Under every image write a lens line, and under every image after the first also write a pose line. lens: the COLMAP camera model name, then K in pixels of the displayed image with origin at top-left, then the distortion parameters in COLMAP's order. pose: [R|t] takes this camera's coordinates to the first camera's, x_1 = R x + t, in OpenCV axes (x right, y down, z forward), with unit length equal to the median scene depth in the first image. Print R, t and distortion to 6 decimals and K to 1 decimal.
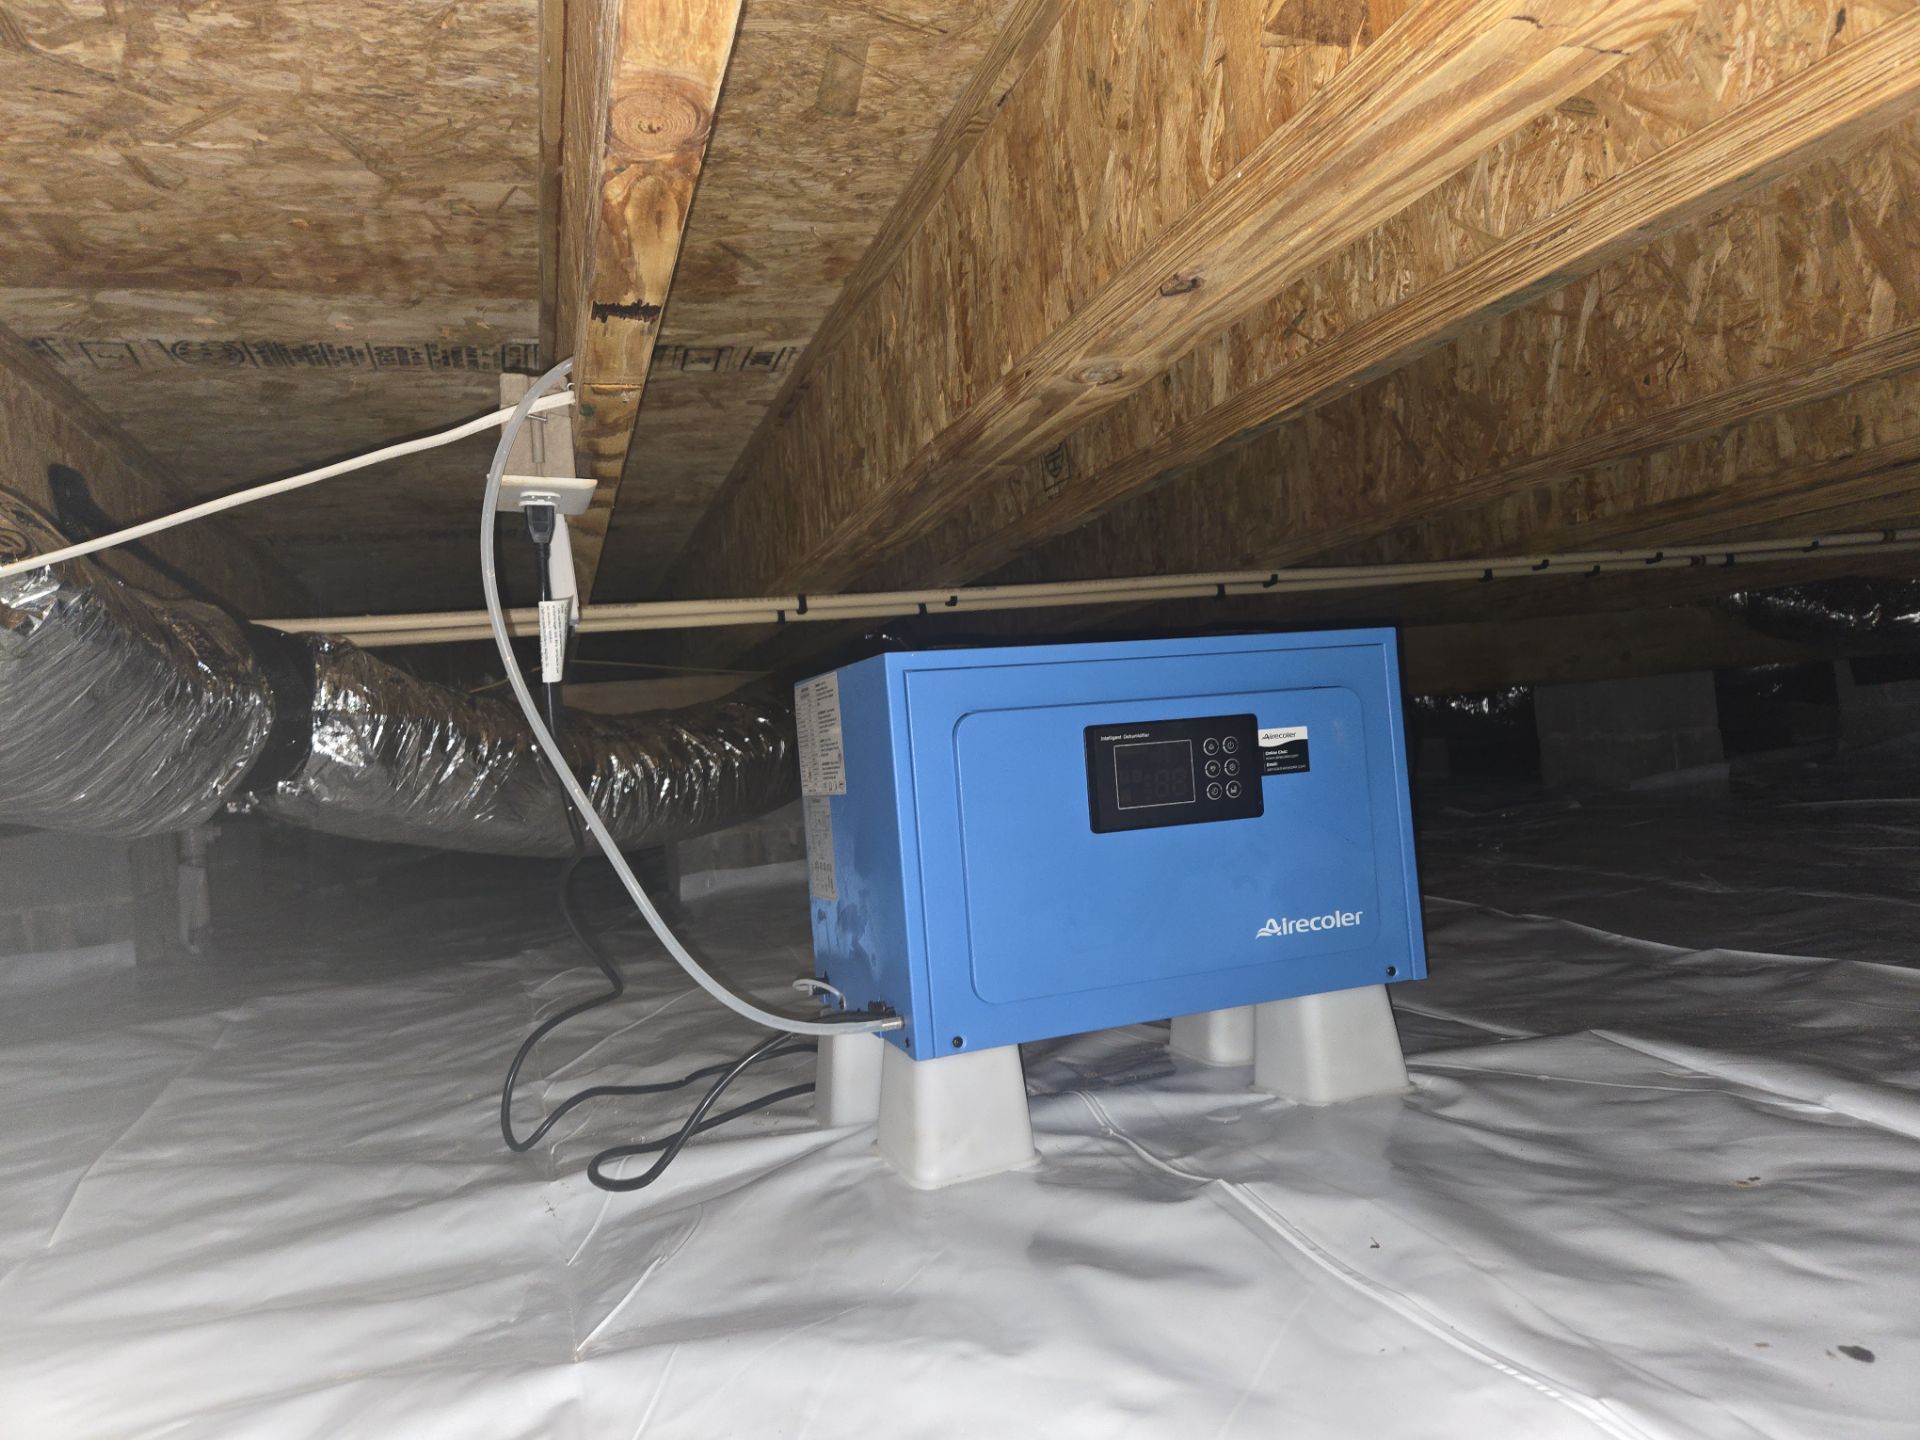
lens RADIAL K [[1264.9, 0, 970.2], [0, 1264.9, 740.5], [0, 0, 1]] dist [0.066474, -0.050827]
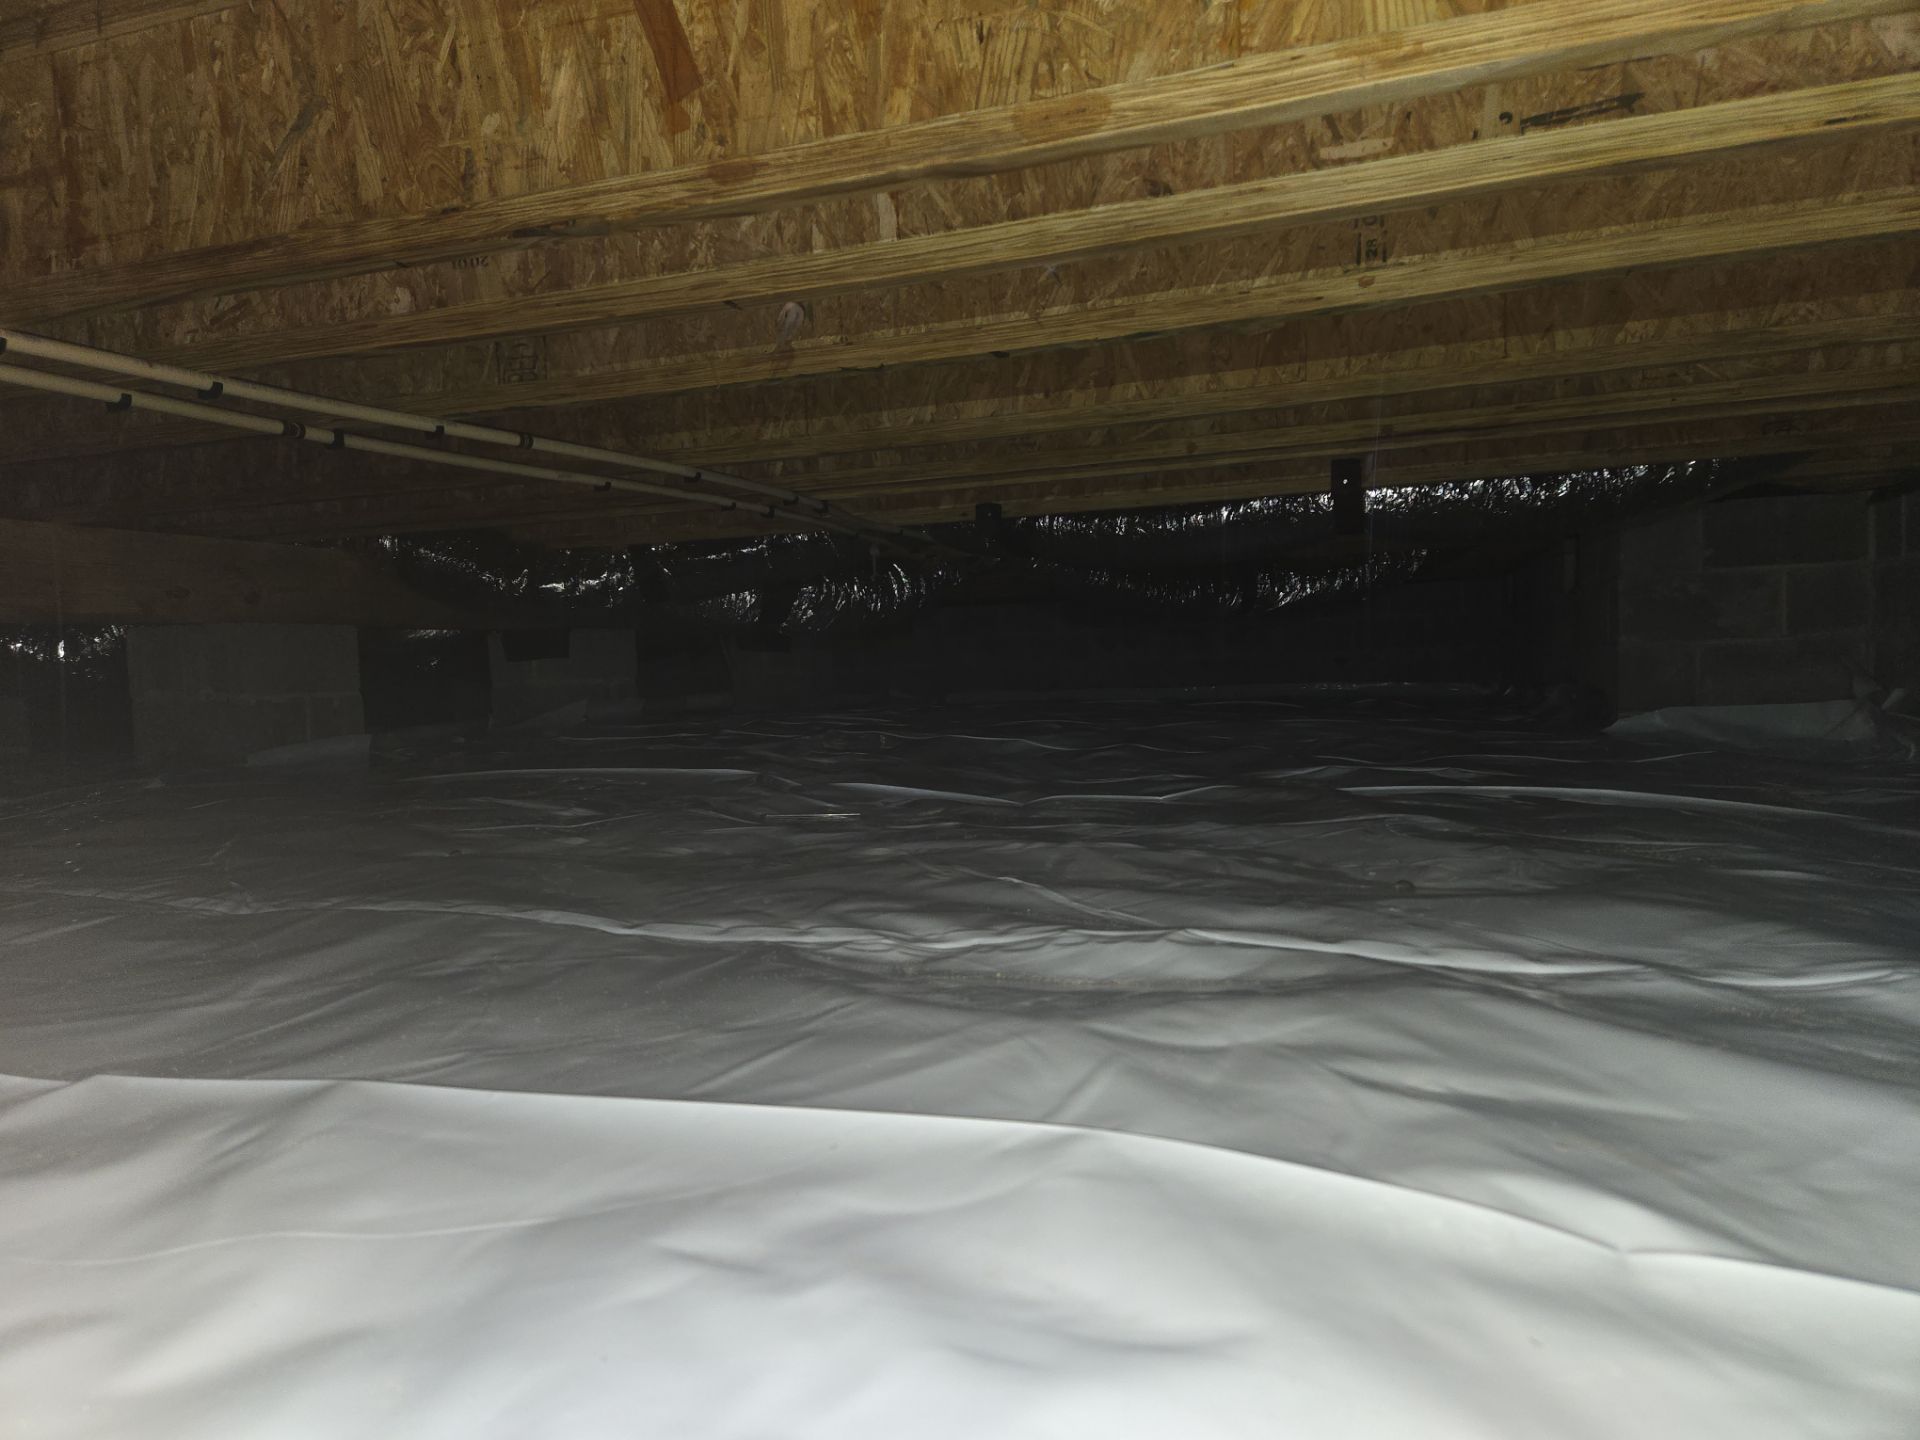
lens RADIAL K [[1264.9, 0, 970.2], [0, 1264.9, 740.5], [0, 0, 1]] dist [0.066474, -0.050827]
pose [[0.589895, 0.030038, 0.806921, 0.269444], [-0.036014, 0.999292, -0.010871, 0.030326], [-0.806677, -0.022648, 0.590559, 0.342521]]
